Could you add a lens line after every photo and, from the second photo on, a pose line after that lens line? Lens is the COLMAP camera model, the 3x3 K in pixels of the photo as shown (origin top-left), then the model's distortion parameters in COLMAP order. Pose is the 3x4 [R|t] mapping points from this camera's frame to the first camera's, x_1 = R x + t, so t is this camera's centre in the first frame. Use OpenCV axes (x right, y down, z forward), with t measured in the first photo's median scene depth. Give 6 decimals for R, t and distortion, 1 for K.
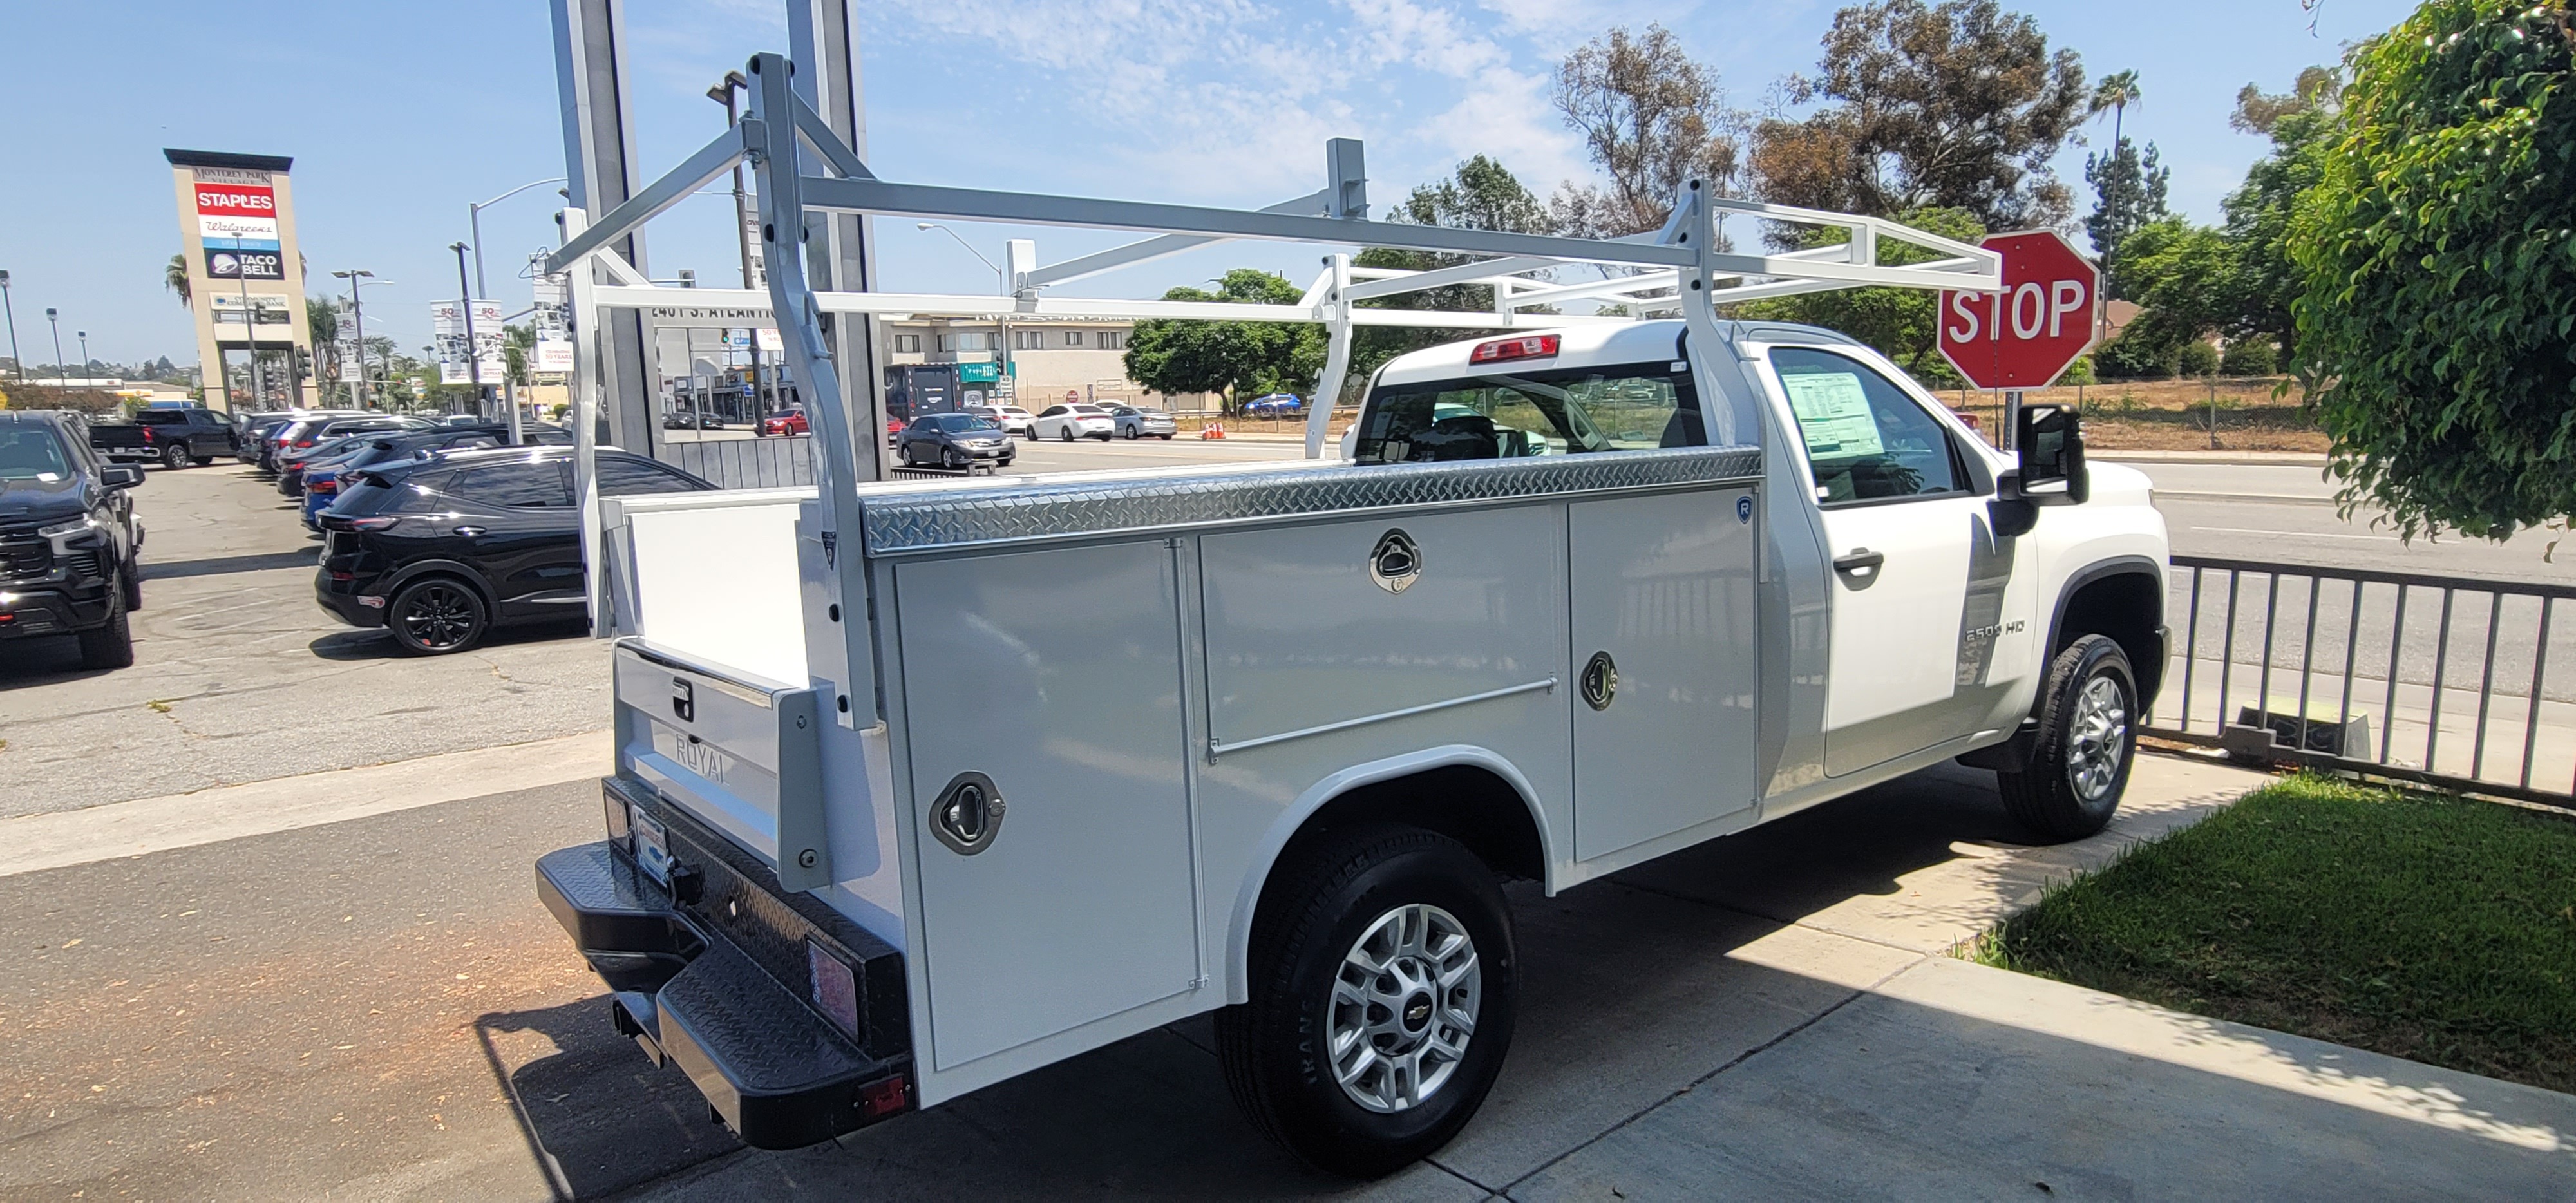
lens RADIAL K [[1360.1, 0, 1276.3], [0, 1360.1, 599.2], [0, 0, 1]] dist [-0.004696, 0.000937]
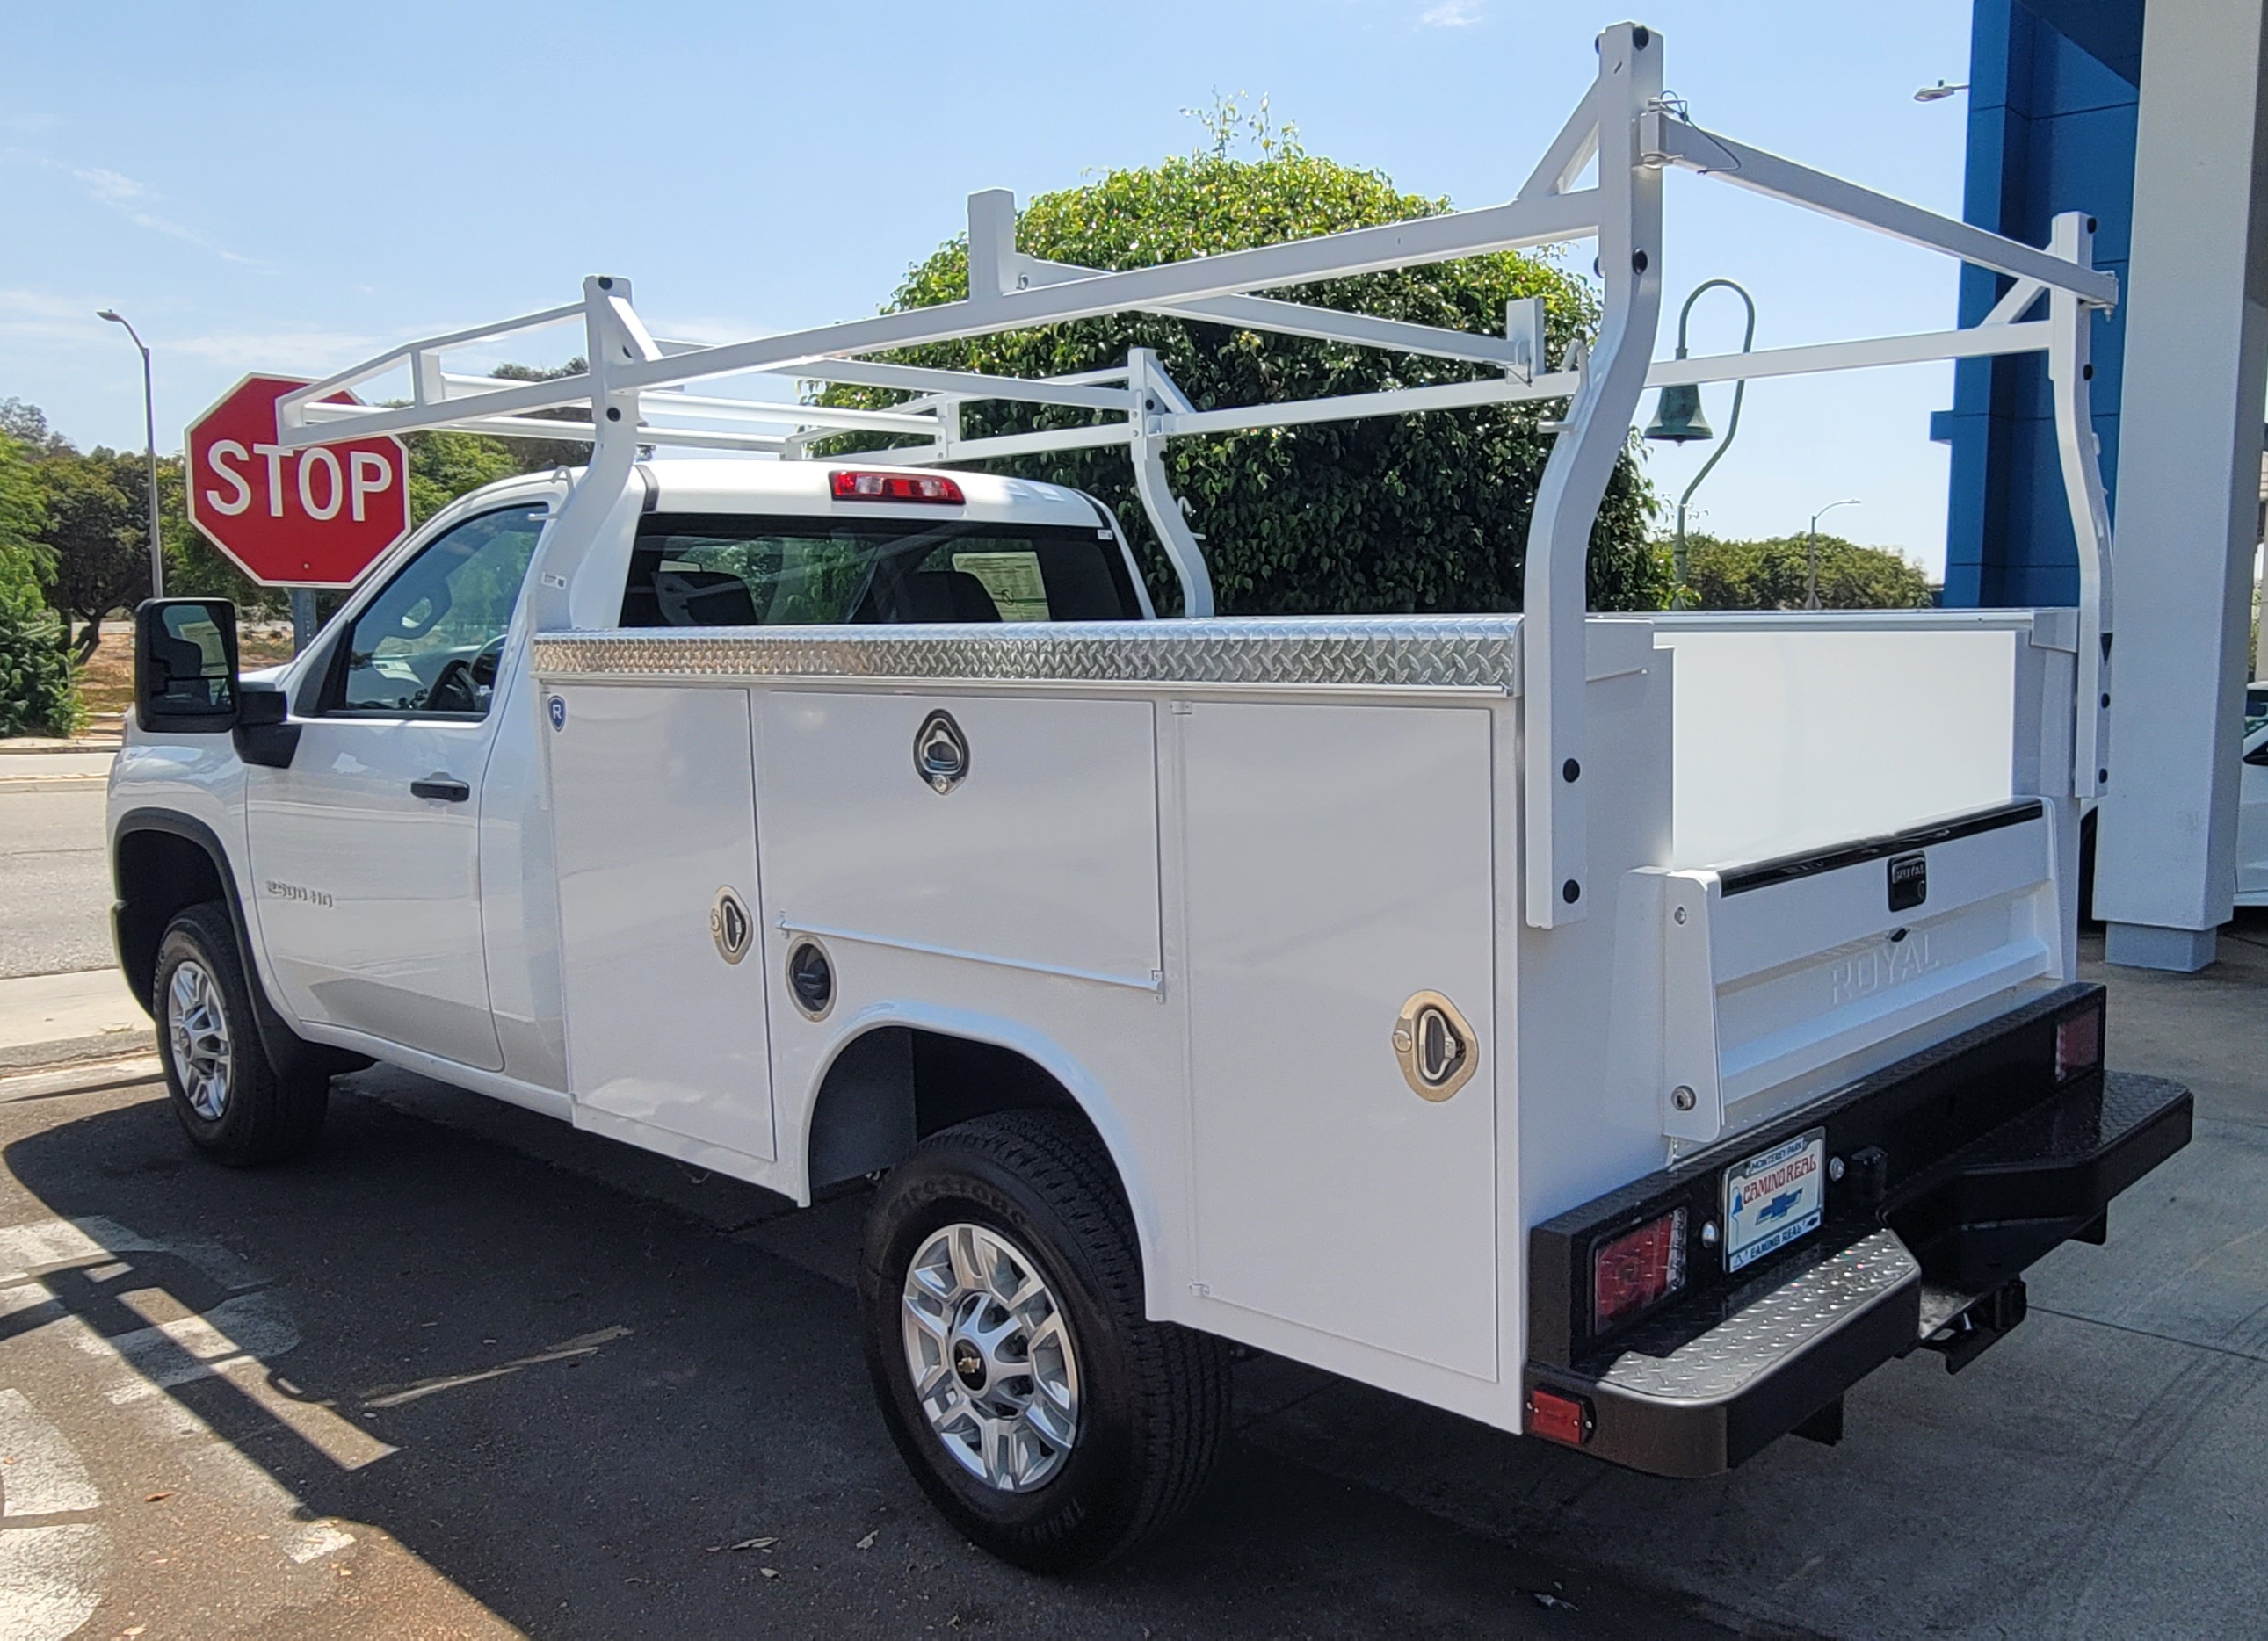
lens RADIAL K [[1936.9, 0, 1143.3], [0, 1936.9, 828.2], [0, 0, 1]] dist [-0.012965, -0.001662]
pose [[-0.150037, -0.064418, 0.986580, -0.623889], [0.130685, 0.987827, 0.084374, -0.045852], [-0.980005, 0.141590, -0.139792, 0.700503]]
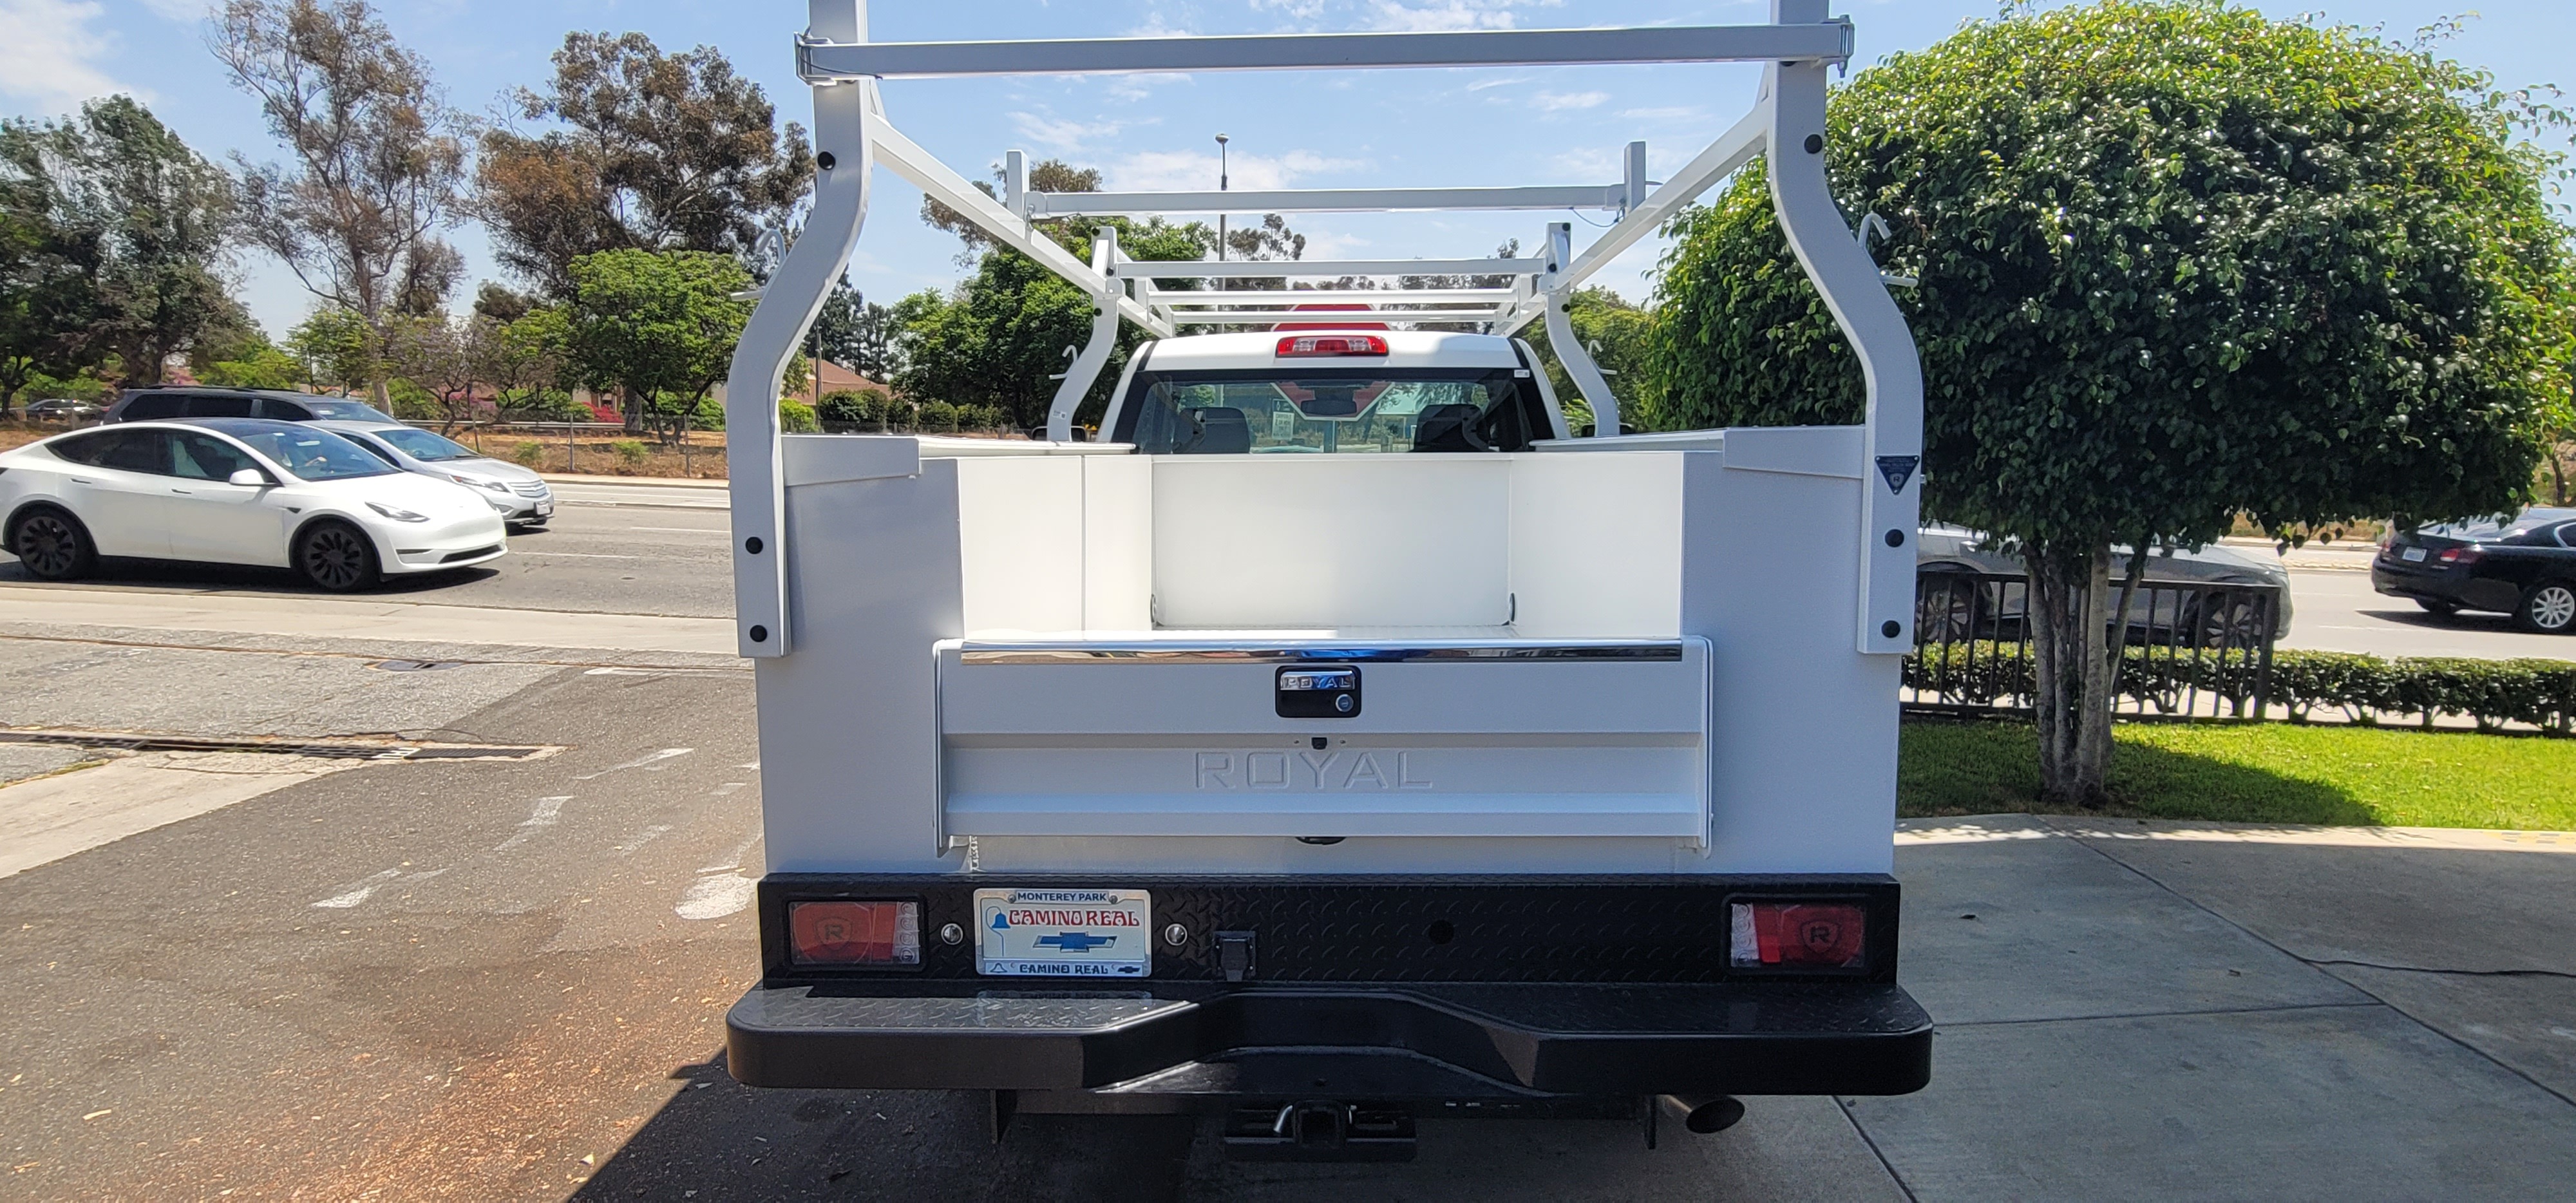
lens RADIAL K [[1360.1, 0, 1273.2], [0, 1360.1, 611.1], [0, 0, 1]] dist [-0.004696, 0.000937]
pose [[0.658861, -0.048019, 0.750730, -0.447596], [0.061643, 0.998051, 0.009739, 0.007753], [-0.749734, 0.039860, 0.660537, 0.225226]]
